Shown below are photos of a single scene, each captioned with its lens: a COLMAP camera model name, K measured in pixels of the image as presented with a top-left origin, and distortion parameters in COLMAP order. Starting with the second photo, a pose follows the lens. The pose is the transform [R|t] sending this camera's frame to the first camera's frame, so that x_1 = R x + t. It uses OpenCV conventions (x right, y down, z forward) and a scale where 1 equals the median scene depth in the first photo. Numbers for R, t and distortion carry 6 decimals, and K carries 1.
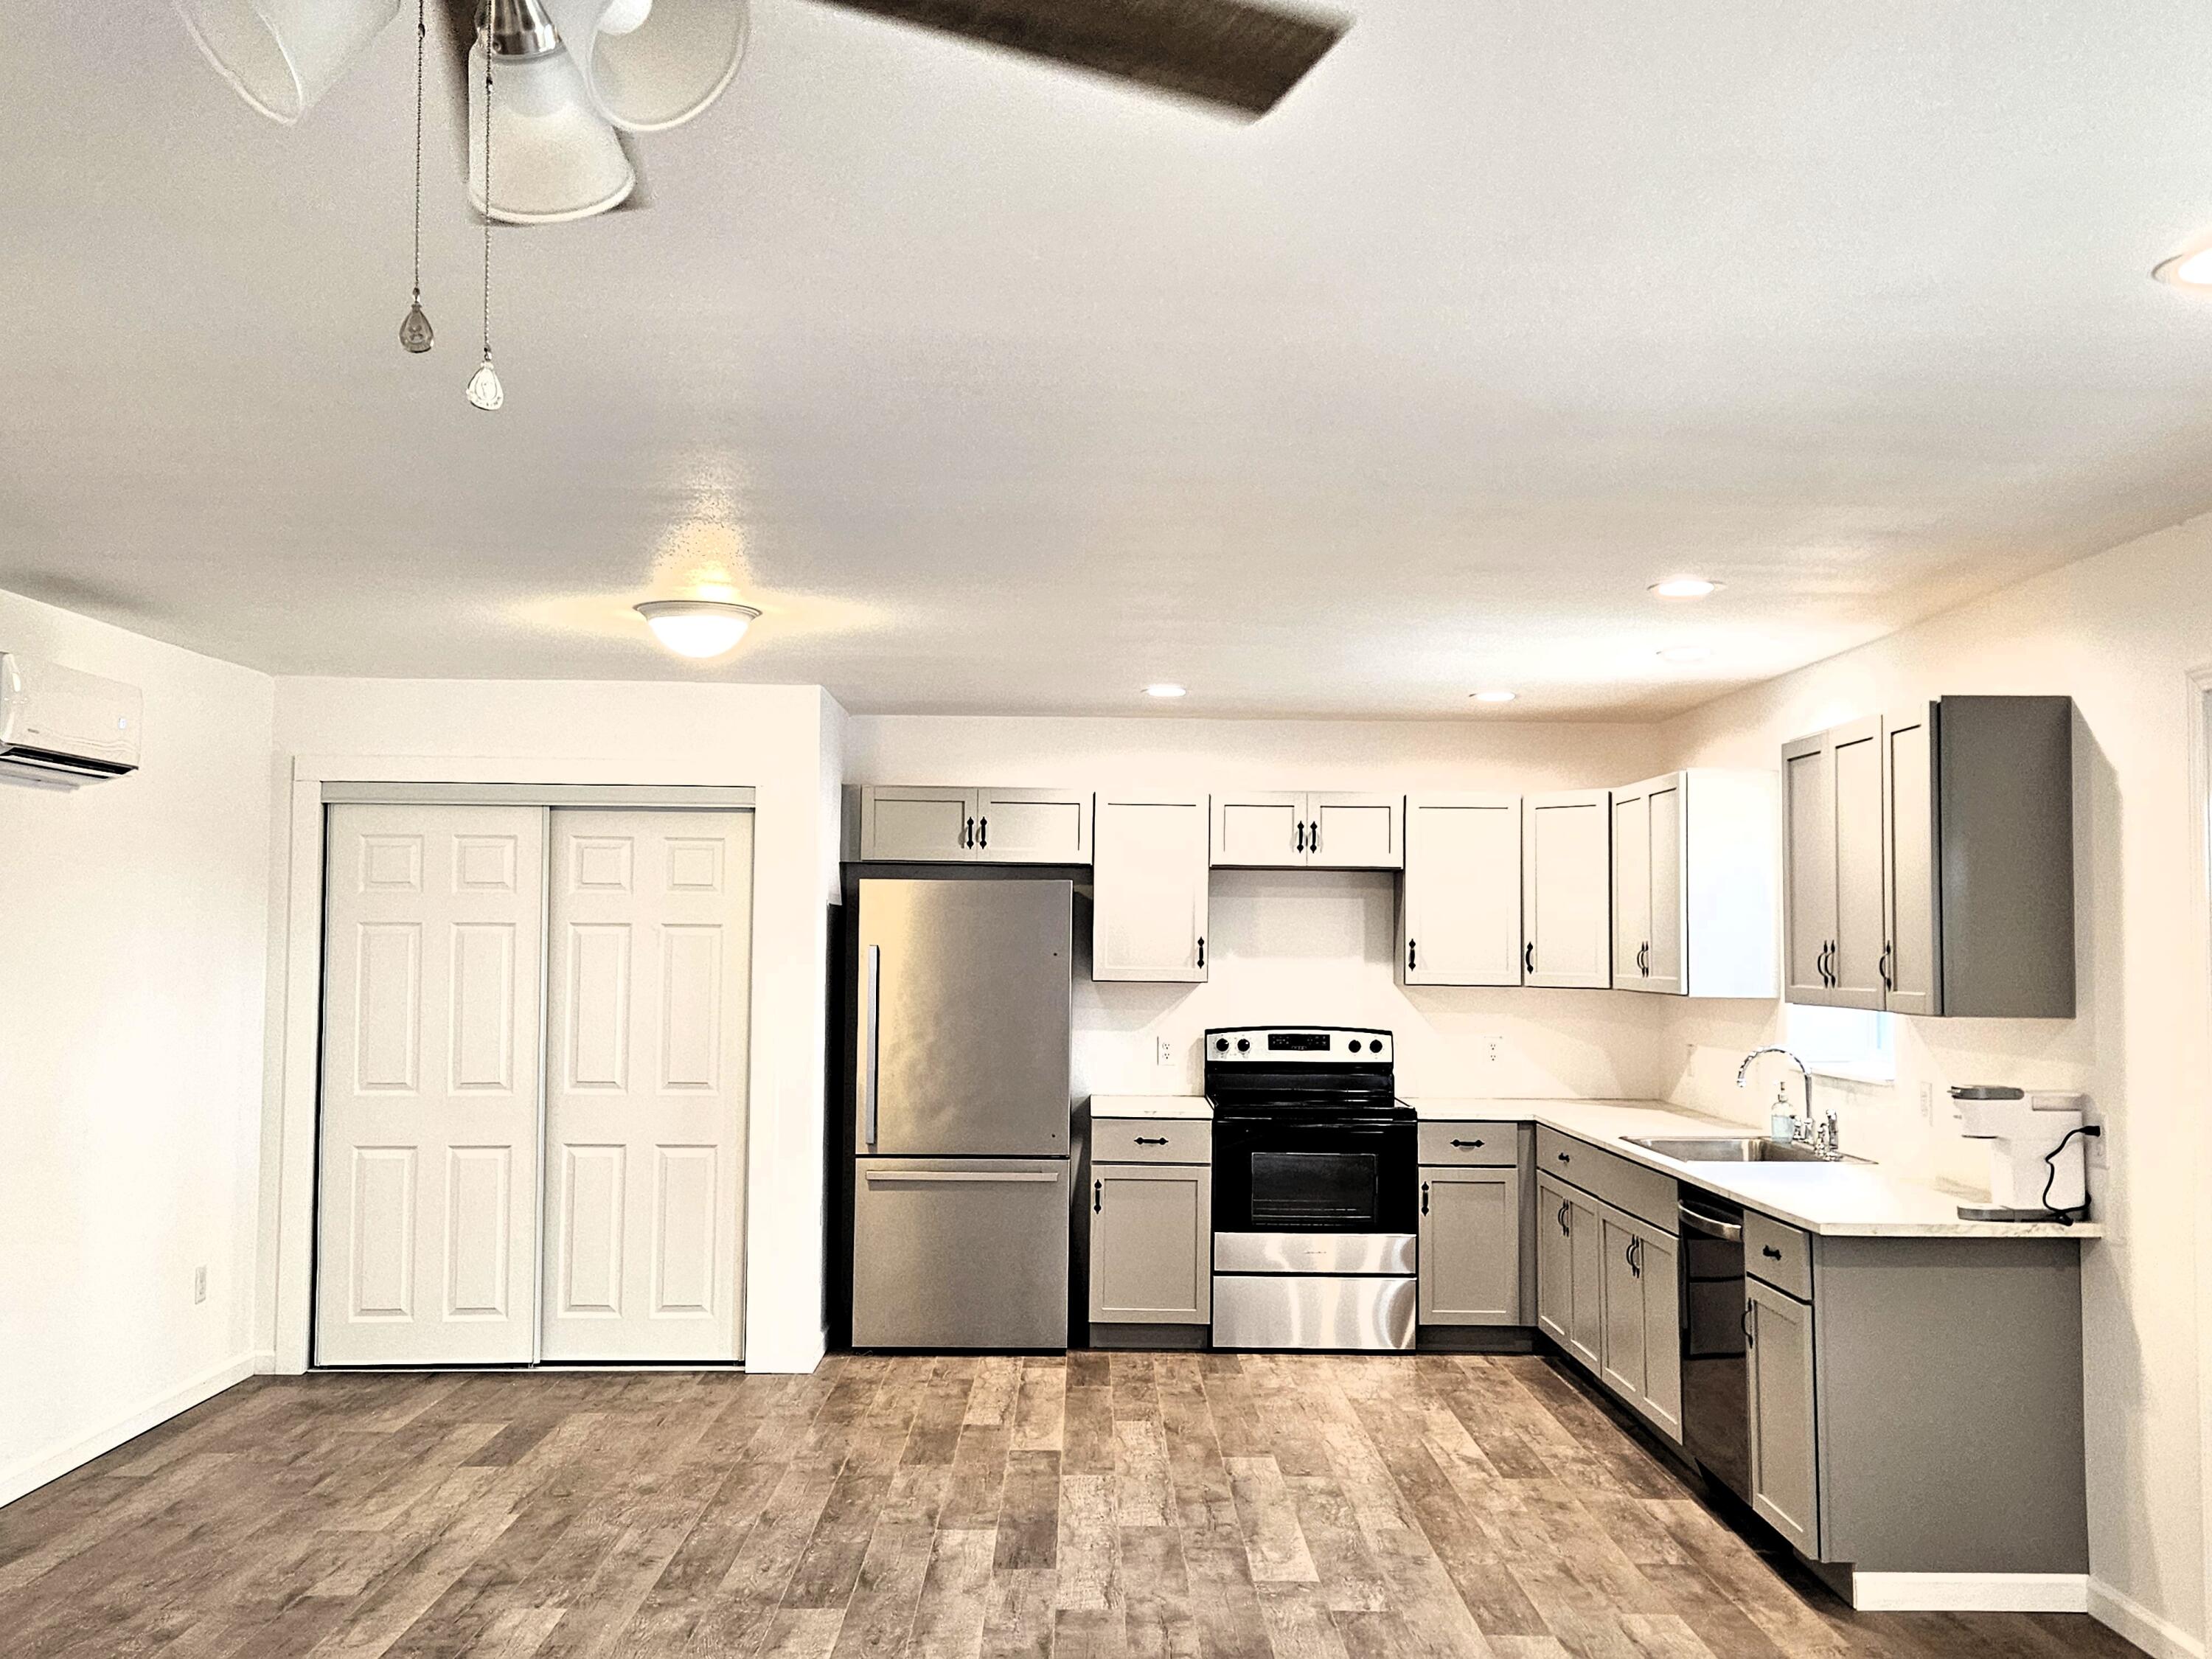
lens RADIAL K [[2130.2, 0, 1096.6], [0, 2130.2, 840.2], [0, 0, 1]] dist [0.067093, -0.002774]
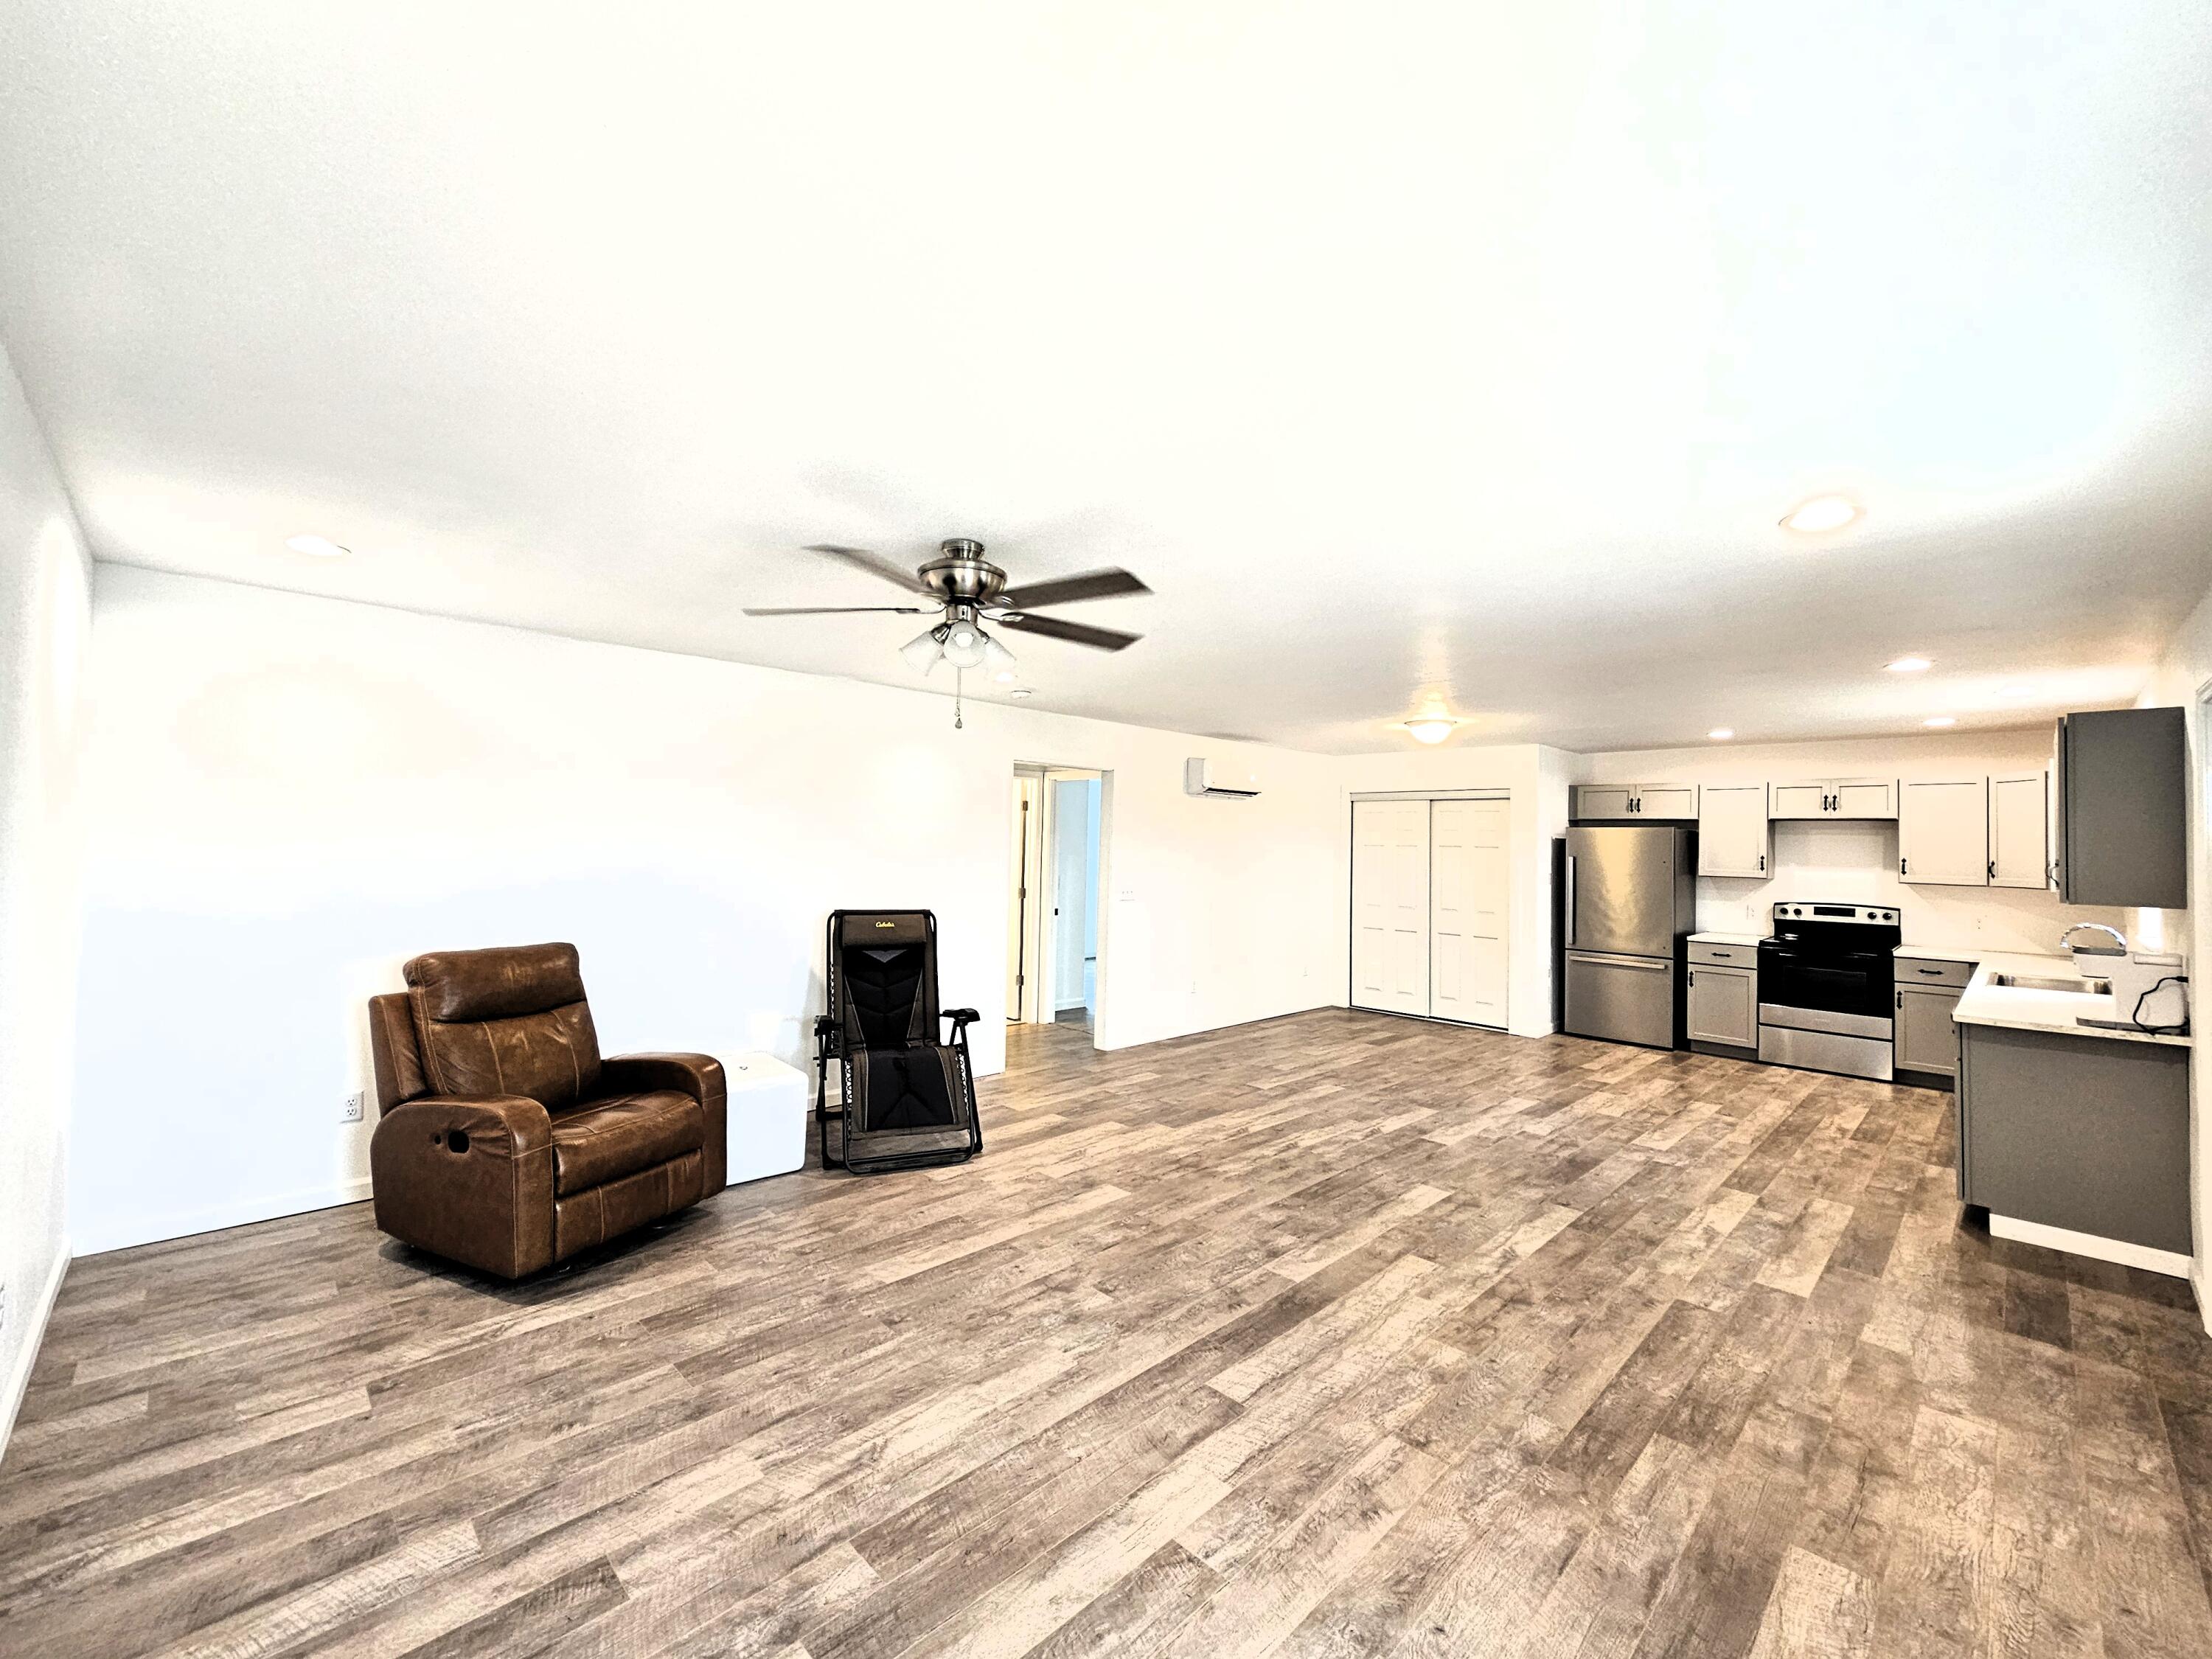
lens RADIAL K [[902.9, 0, 1108.4], [0, 902.9, 825.8], [0, 0, 1]] dist [-0.000538, 0.002289]
pose [[0.696342, -0.008622, -0.717658, 0.243789], [0.019046, 0.999798, 0.006470, 0.001288], [0.717457, -0.018174, 0.696365, -0.018641]]
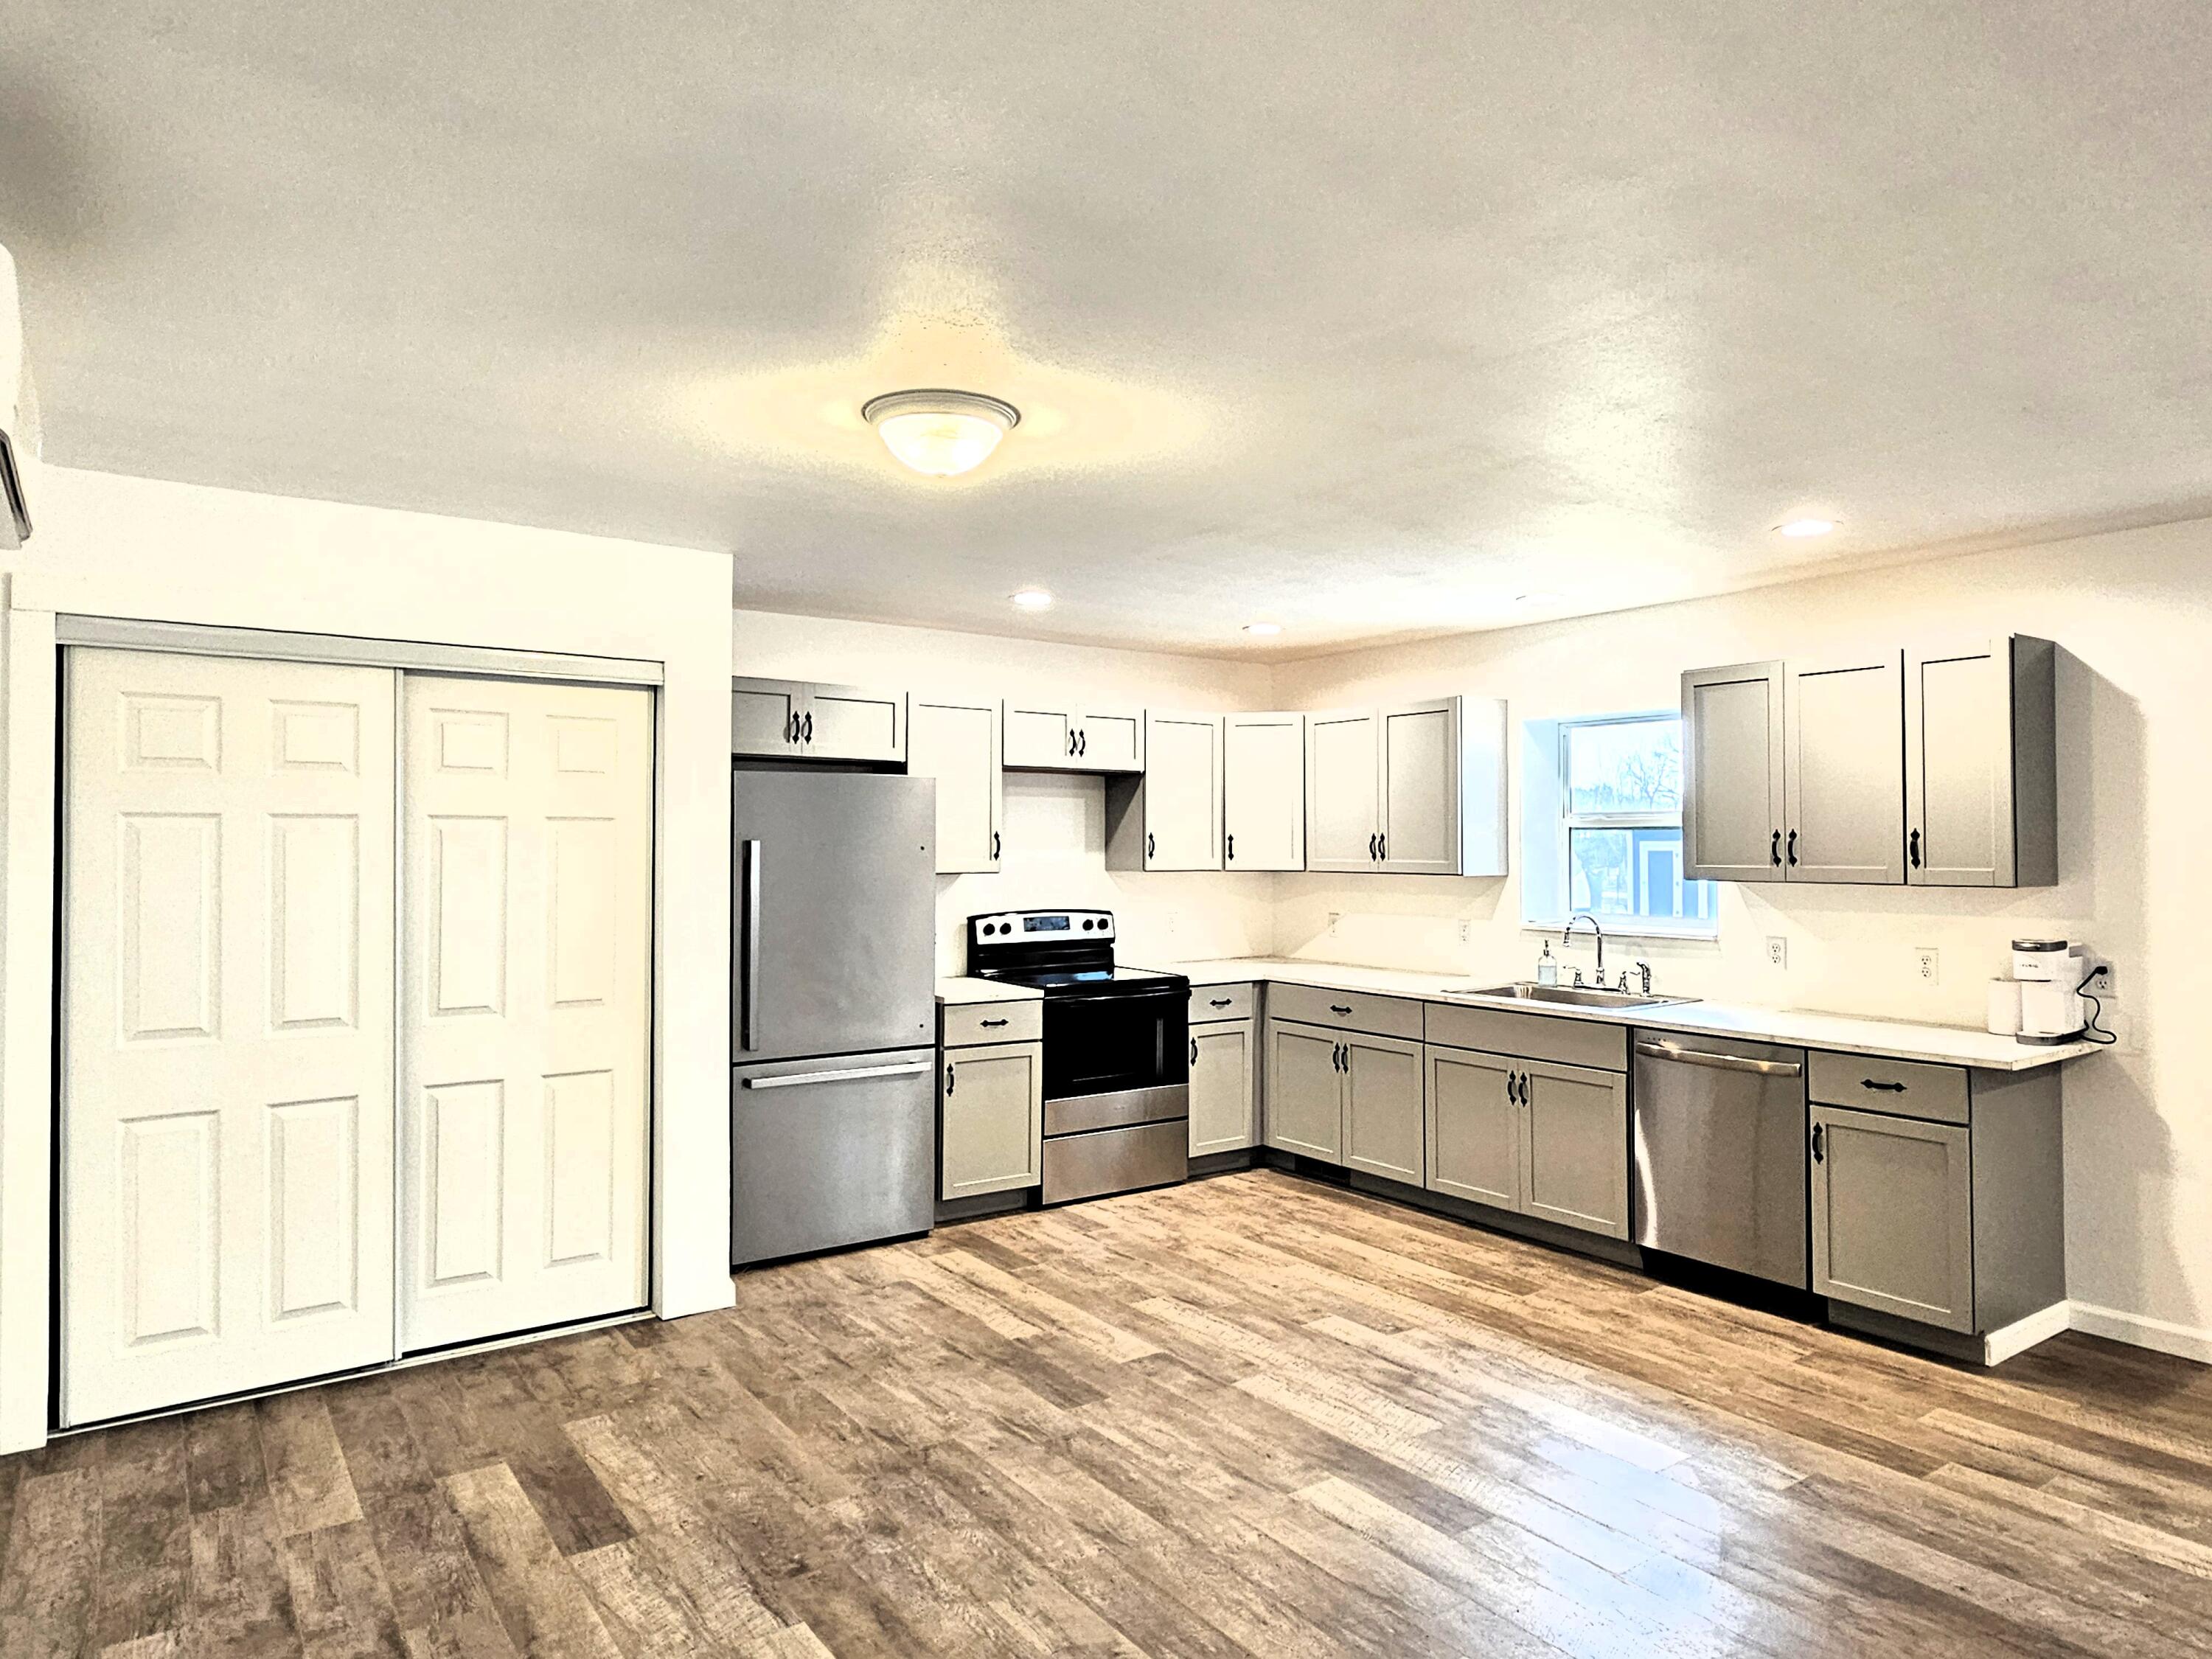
lens RADIAL K [[1375.7, 0, 1106.0], [0, 1375.7, 829.5], [0, 0, 1]] dist [0.000886, 0.001239]
pose [[0.819695, -0.002361, 0.572795, -0.328731], [-0.020891, 0.999203, 0.034014, 0.020634], [-0.572418, -0.039848, 0.818993, 0.419444]]
